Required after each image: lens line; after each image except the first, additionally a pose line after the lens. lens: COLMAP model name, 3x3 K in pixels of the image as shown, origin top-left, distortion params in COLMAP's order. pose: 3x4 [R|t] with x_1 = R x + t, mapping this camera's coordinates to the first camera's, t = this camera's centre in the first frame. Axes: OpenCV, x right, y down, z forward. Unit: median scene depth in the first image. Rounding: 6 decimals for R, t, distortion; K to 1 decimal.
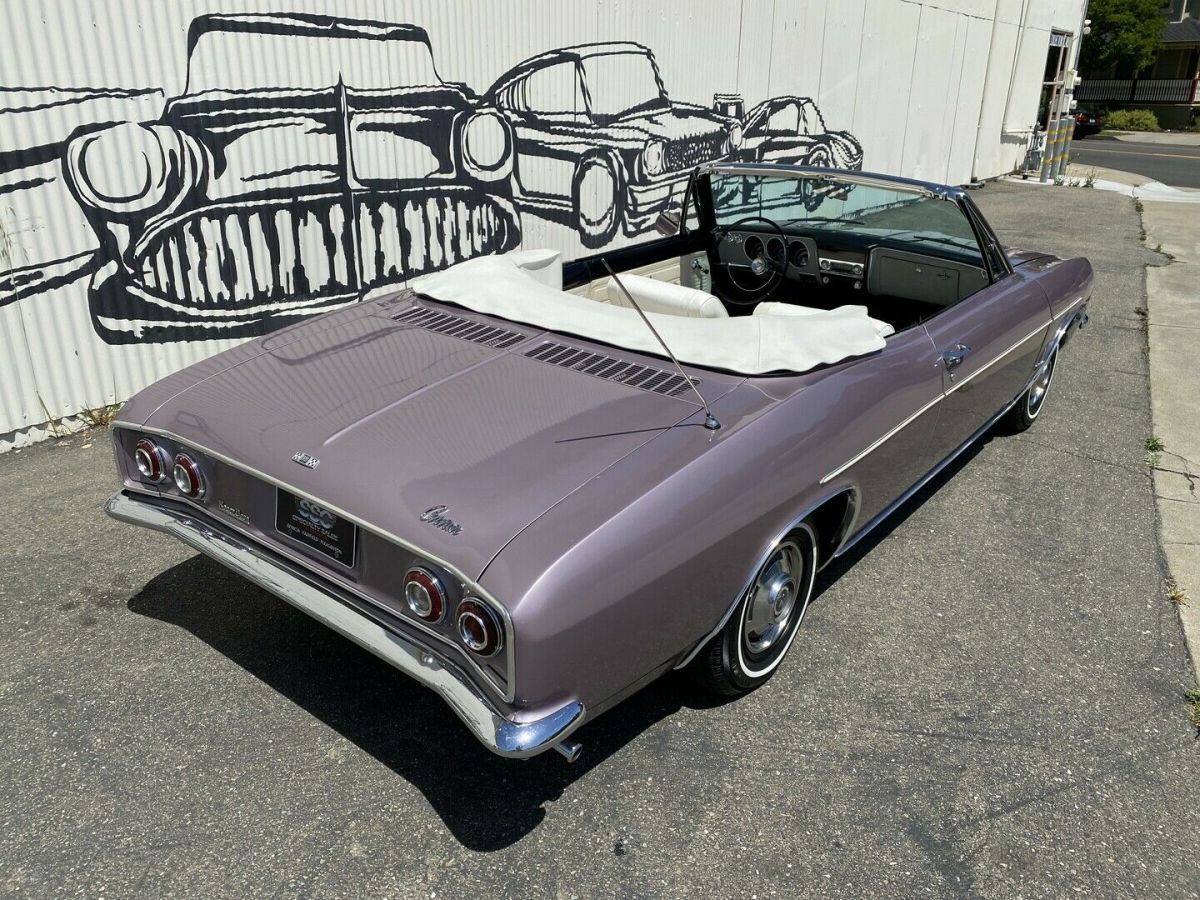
lens RADIAL K [[929.5, 0, 606.9], [0, 929.5, 461.3], [0, 0, 1]] dist [0.029447, -0.031568]
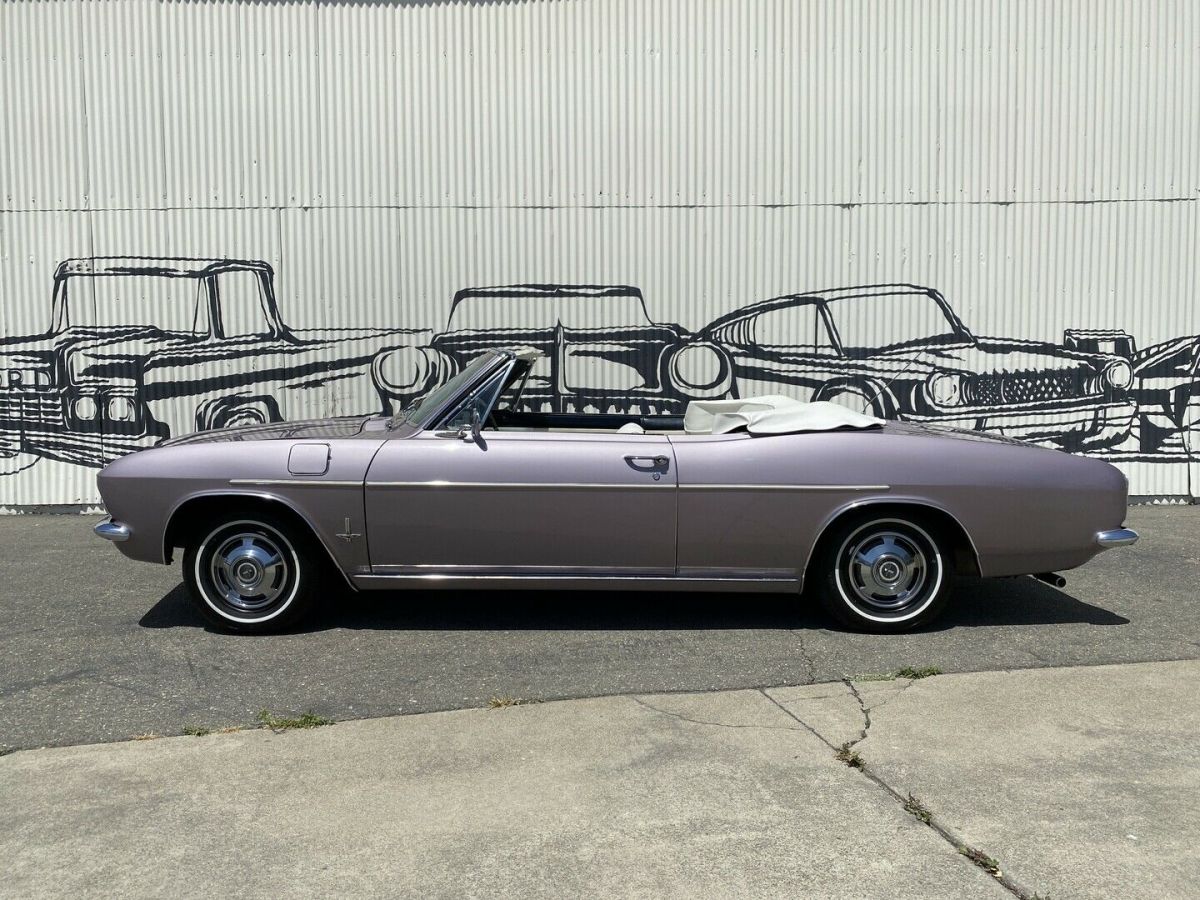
lens RADIAL K [[929.5, 0, 594.2], [0, 929.5, 452.4], [0, 0, 1]] dist [0.029447, -0.031568]
pose [[0.574348, 0.039504, -0.817658, 0.978136], [-0.299075, 0.939914, -0.164669, 0.016554], [0.762023, 0.339118, 0.551652, 0.290591]]
